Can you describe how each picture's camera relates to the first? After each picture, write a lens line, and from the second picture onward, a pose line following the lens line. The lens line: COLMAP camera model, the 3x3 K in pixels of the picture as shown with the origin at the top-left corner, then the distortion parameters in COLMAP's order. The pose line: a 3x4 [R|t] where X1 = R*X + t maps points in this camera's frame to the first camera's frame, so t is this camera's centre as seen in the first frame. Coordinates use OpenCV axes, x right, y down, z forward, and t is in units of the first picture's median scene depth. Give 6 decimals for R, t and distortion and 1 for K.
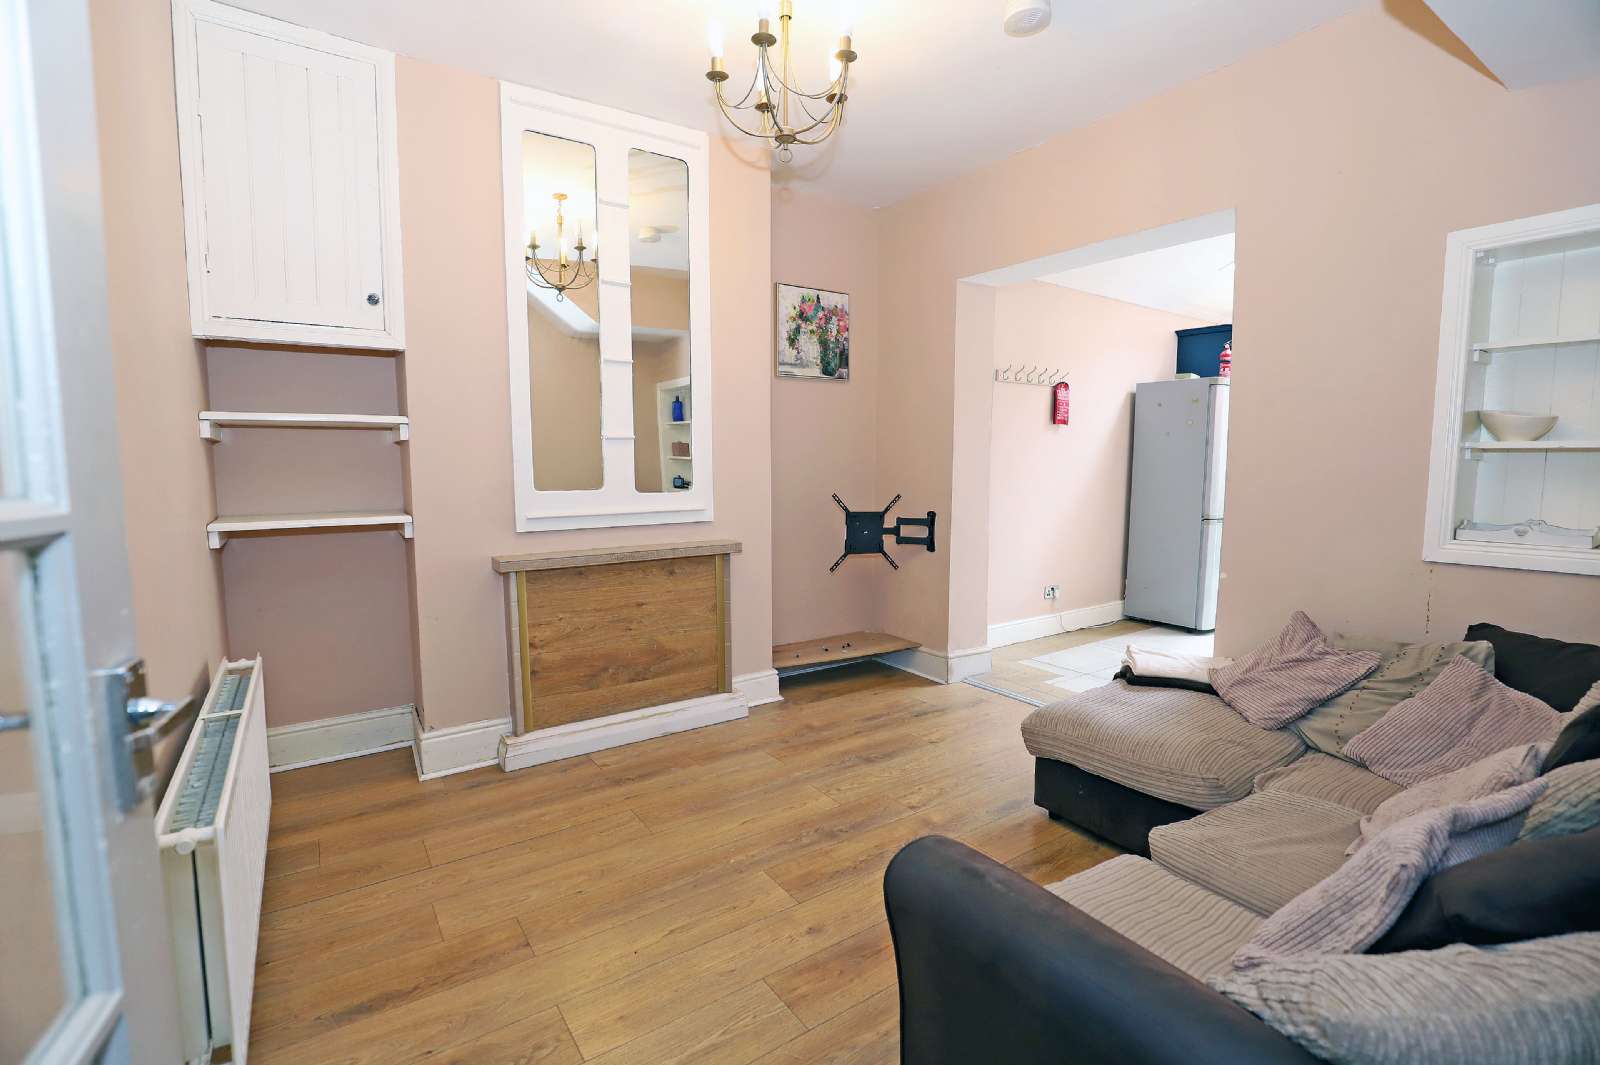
lens RADIAL K [[726.9, 0, 800.0], [0, 726.9, 532.5], [0, 0, 1]] dist [-0.014003, 0.000275]
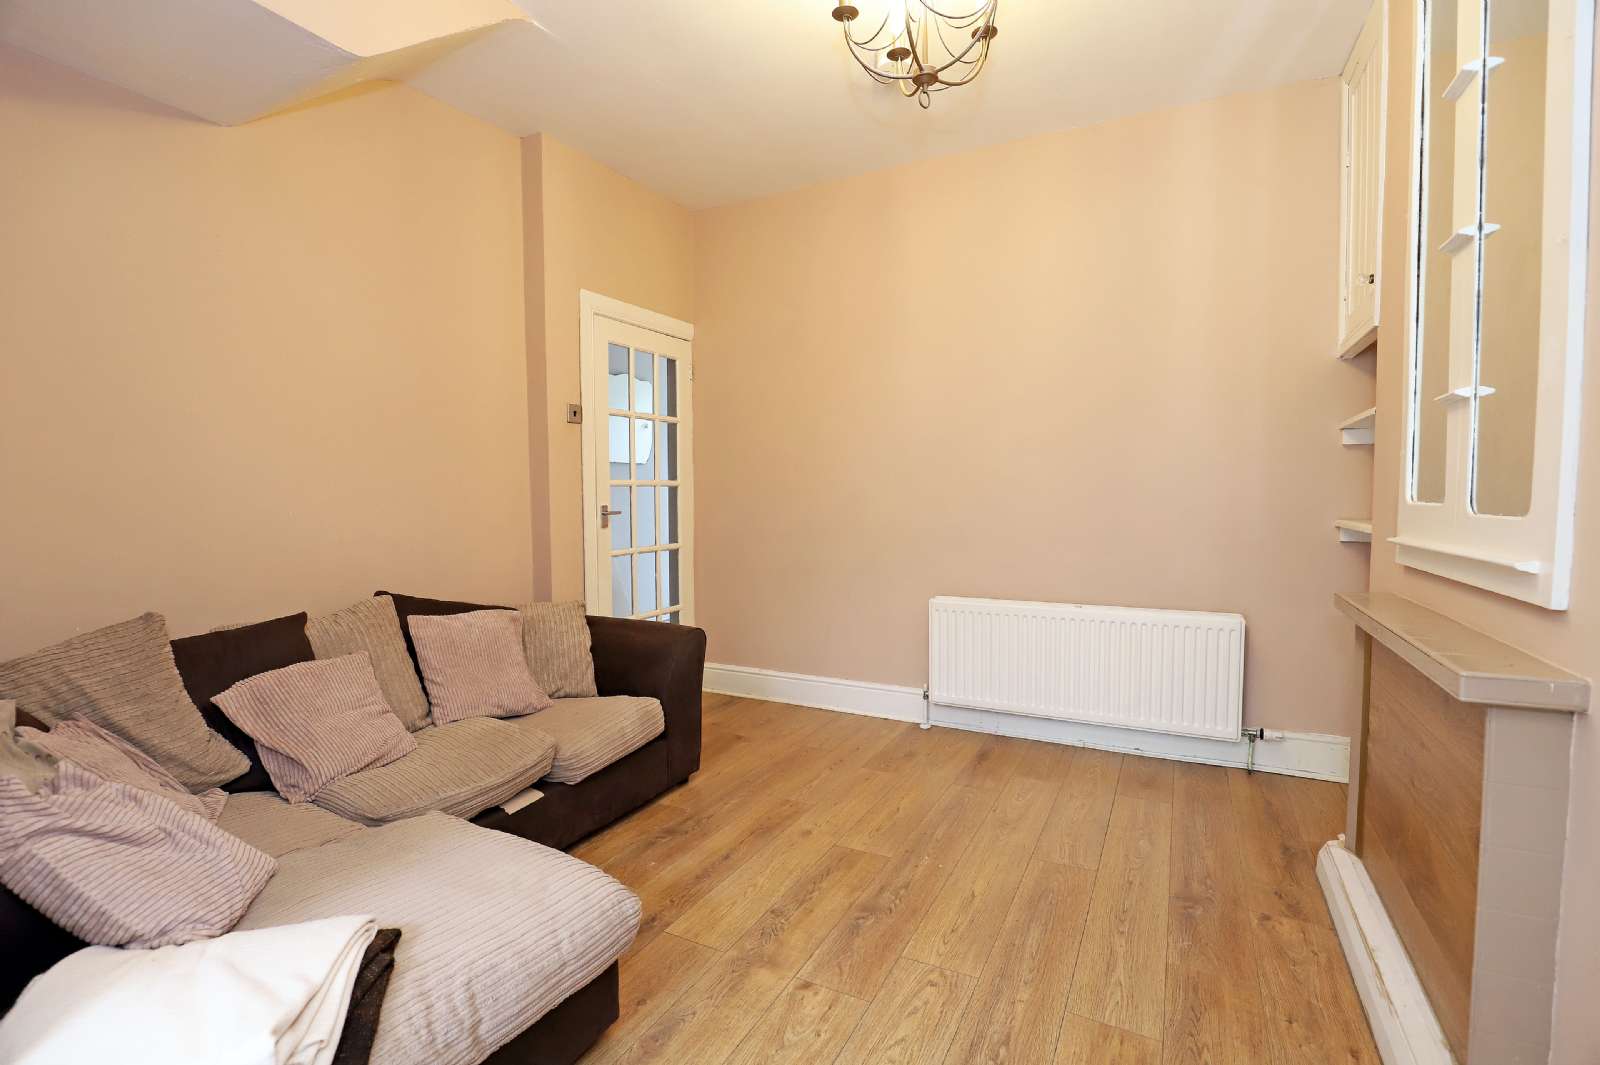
lens RADIAL K [[726.9, 0, 800.0], [0, 726.9, 532.5], [0, 0, 1]] dist [-0.014003, 0.000275]
pose [[-0.885979, 0.030759, -0.462704, 0.495346], [-0.039264, 0.989239, 0.140943, -0.124521], [0.462060, 0.143041, -0.875237, 1.670192]]
